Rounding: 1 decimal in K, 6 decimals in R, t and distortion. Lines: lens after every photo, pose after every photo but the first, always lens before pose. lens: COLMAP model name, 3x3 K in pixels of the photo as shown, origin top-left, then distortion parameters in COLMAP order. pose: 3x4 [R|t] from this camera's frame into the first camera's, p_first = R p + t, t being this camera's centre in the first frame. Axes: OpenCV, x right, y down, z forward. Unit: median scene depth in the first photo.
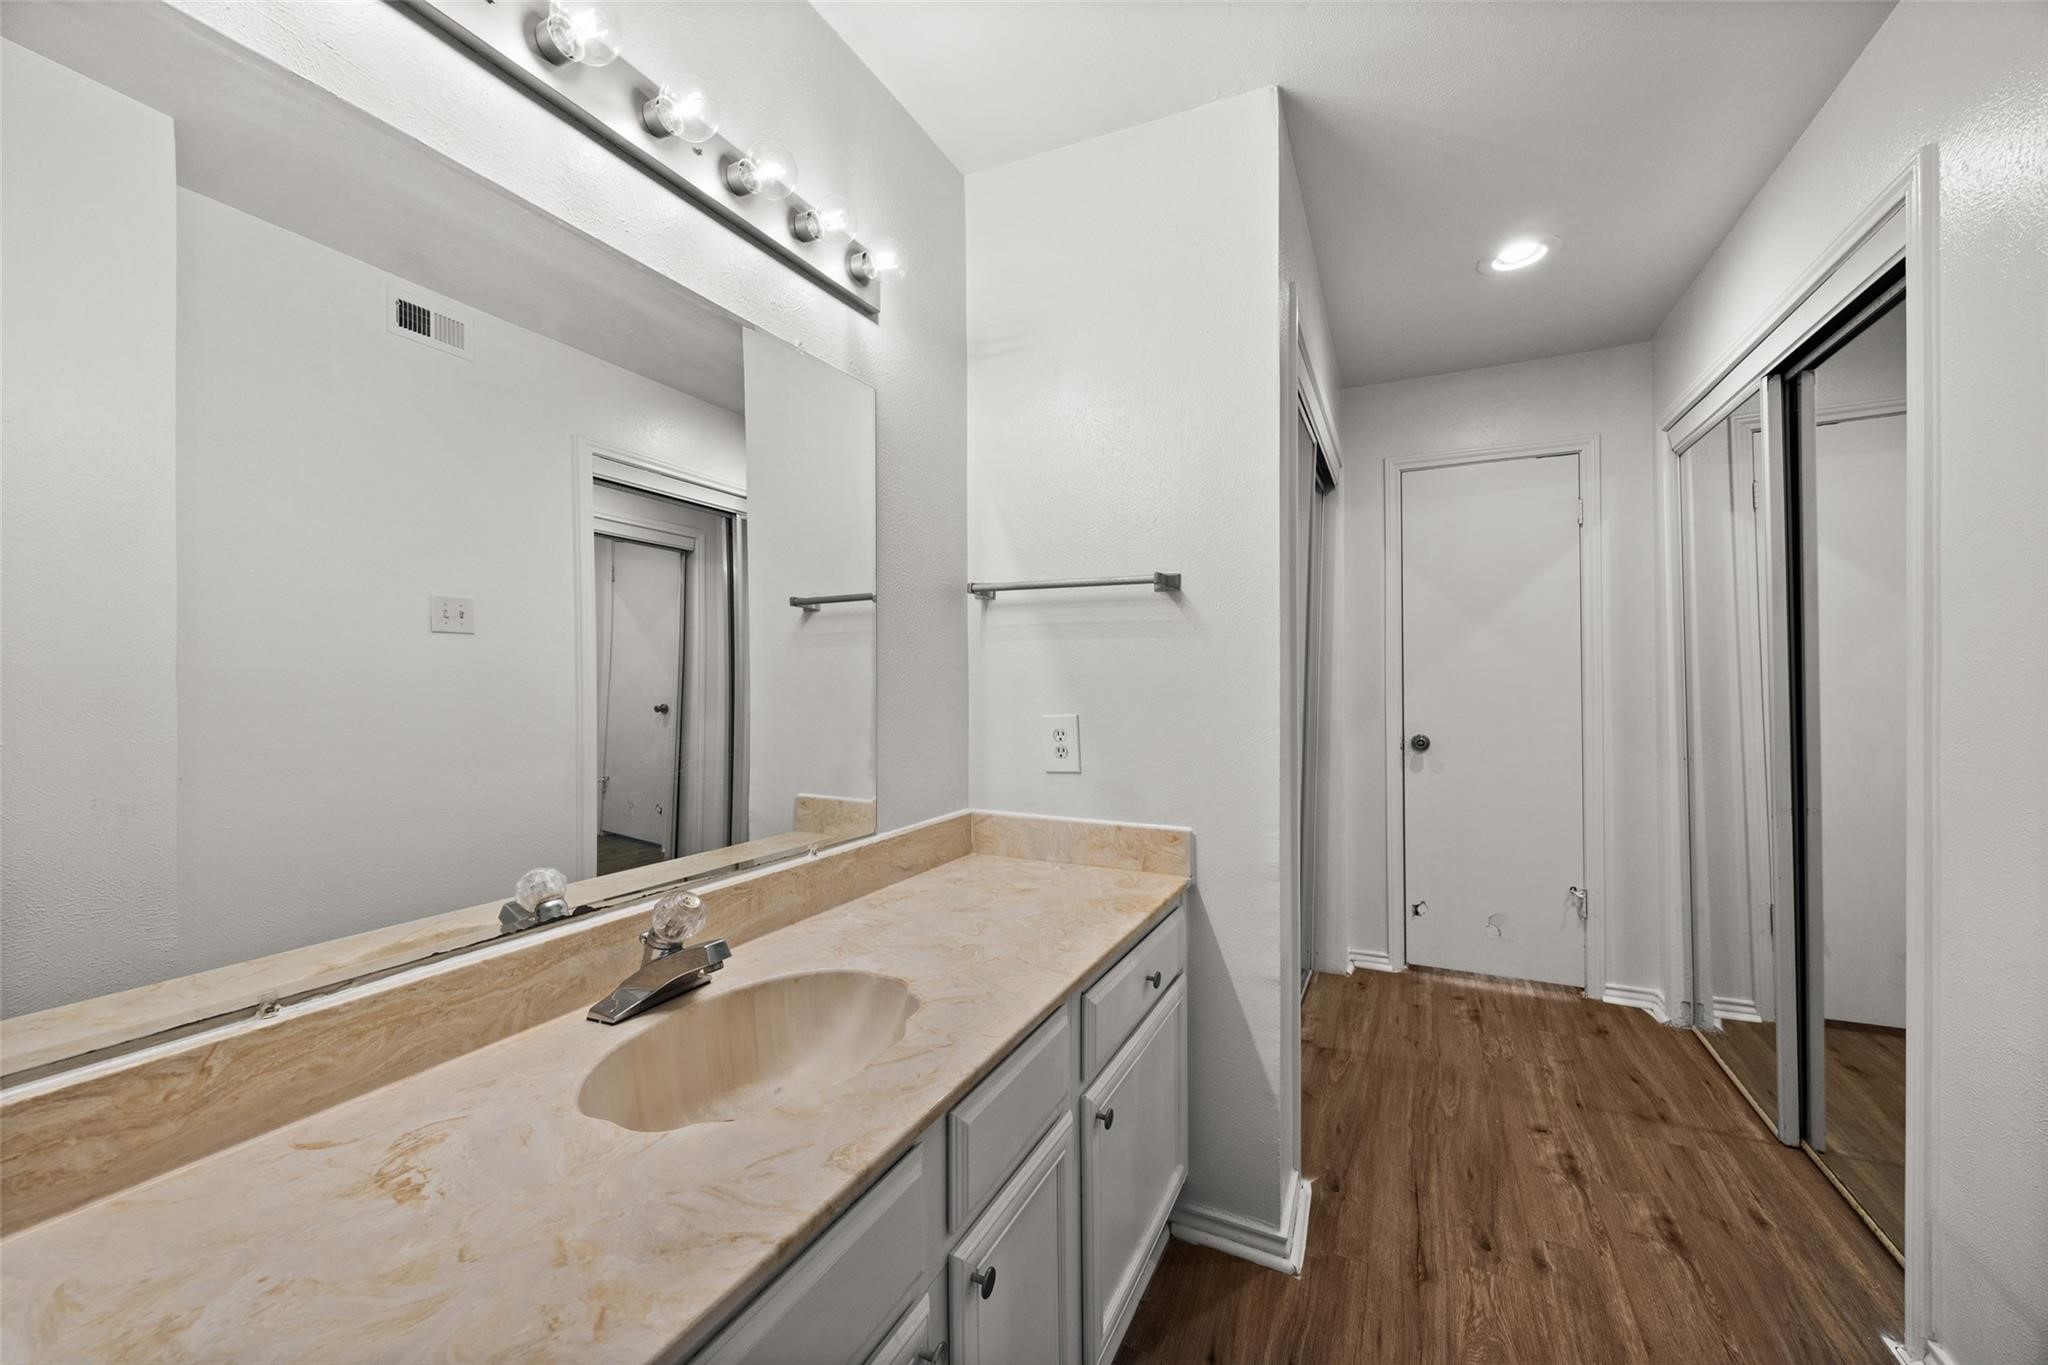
lens RADIAL K [[788.8, 0, 1024.0], [0, 788.8, 682.5], [0, 0, 1]] dist [-0.001367, -0.000096]
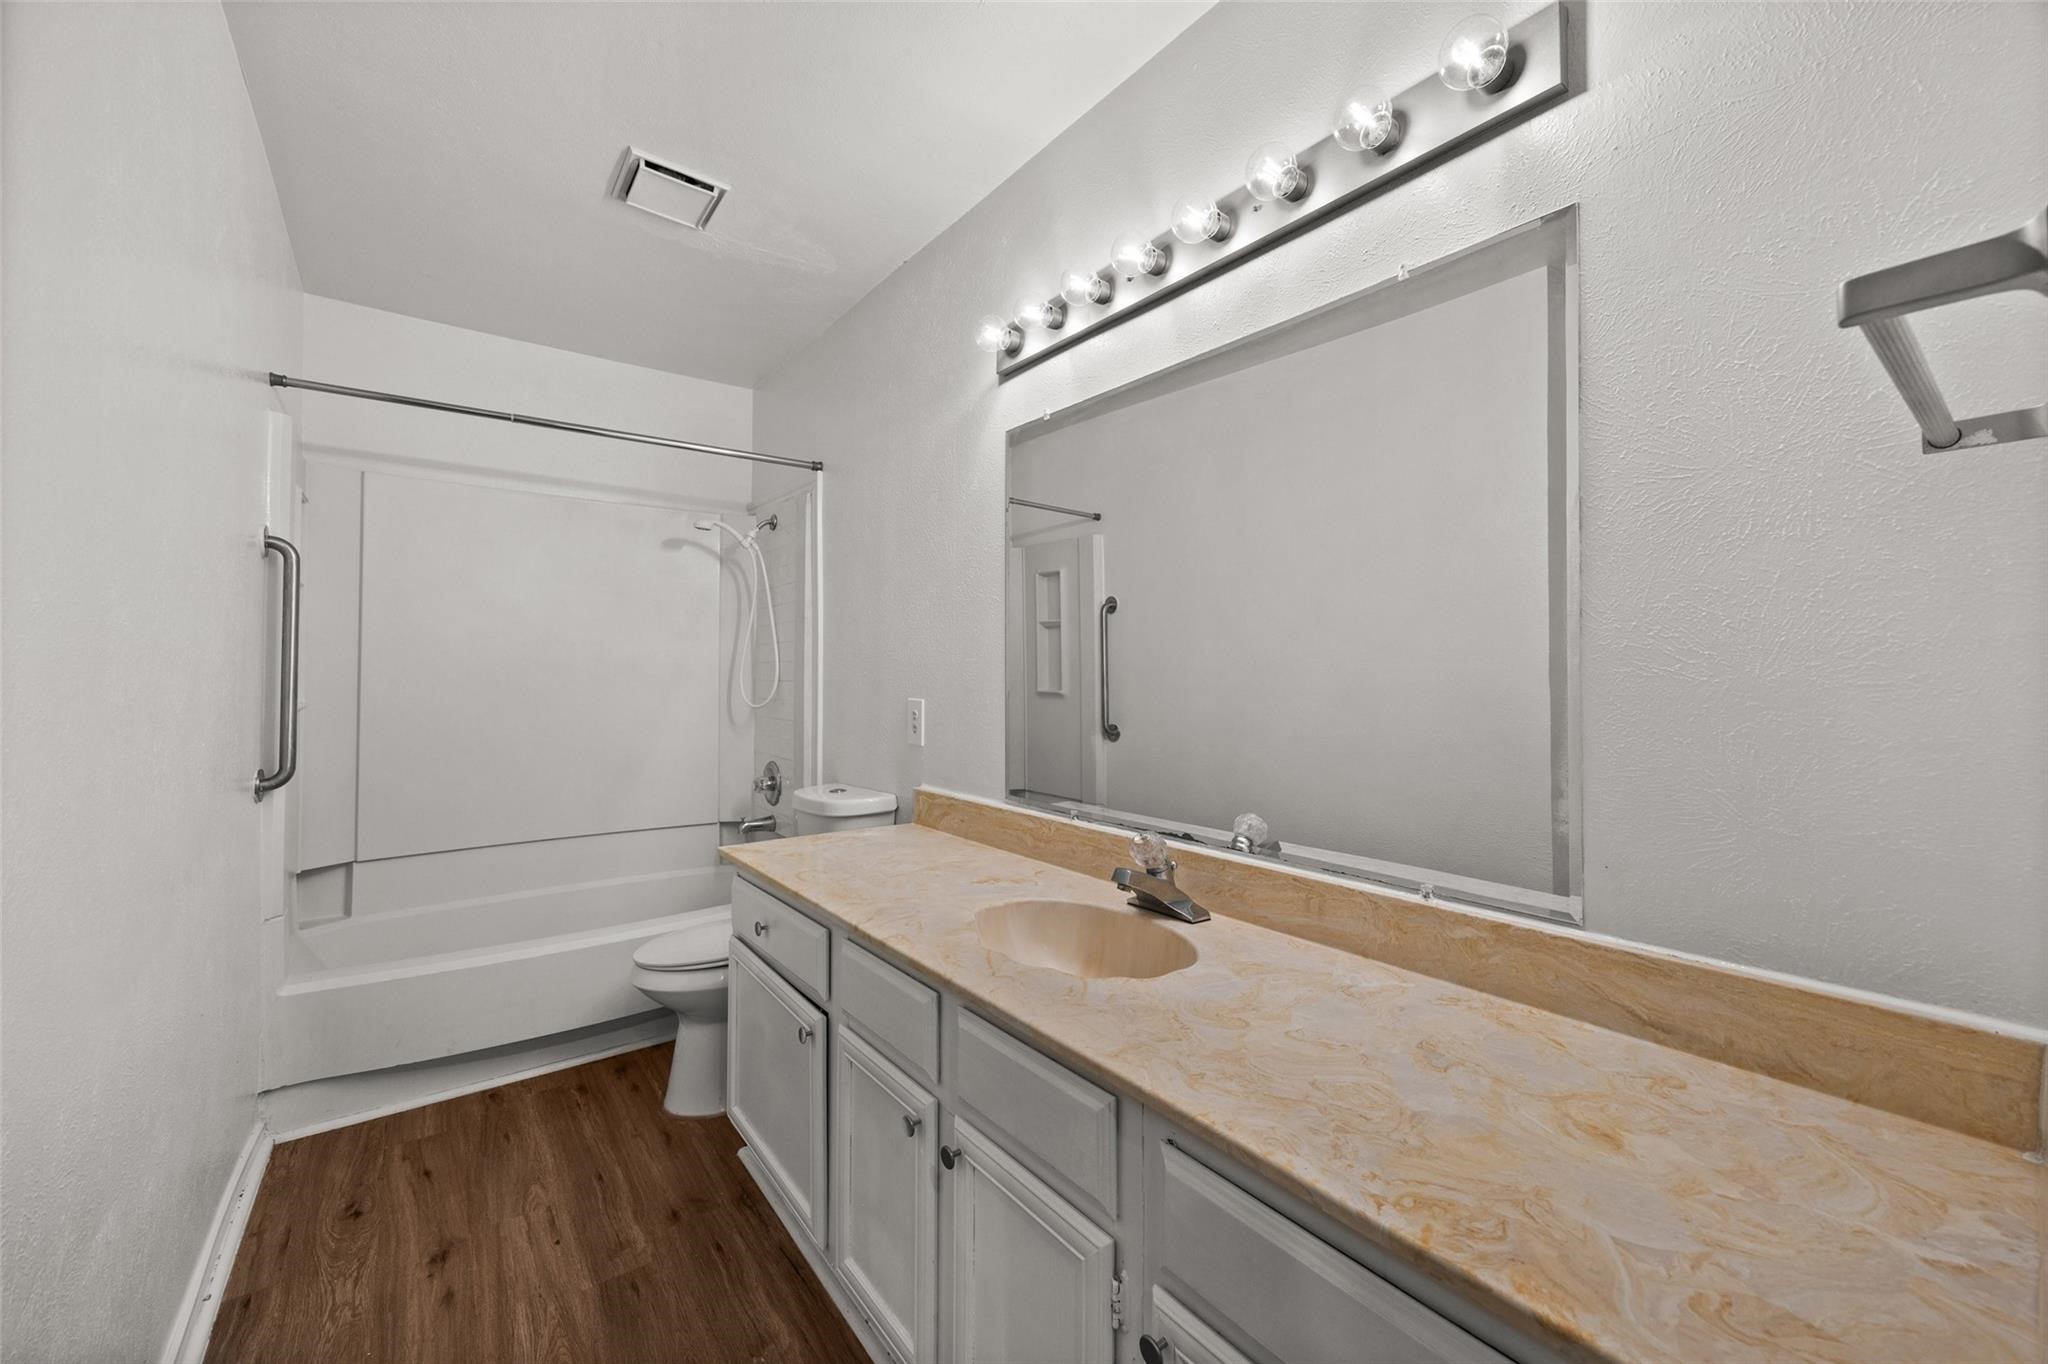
lens RADIAL K [[788.8, 0, 1024.0], [0, 788.8, 682.0], [0, 0, 1]] dist [-0.001367, -0.000096]
pose [[-0.438911, 0.011703, -0.898454, 0.642887], [-0.001712, 0.999902, 0.013861, -0.007340], [0.898529, 0.007622, -0.438848, 1.034784]]
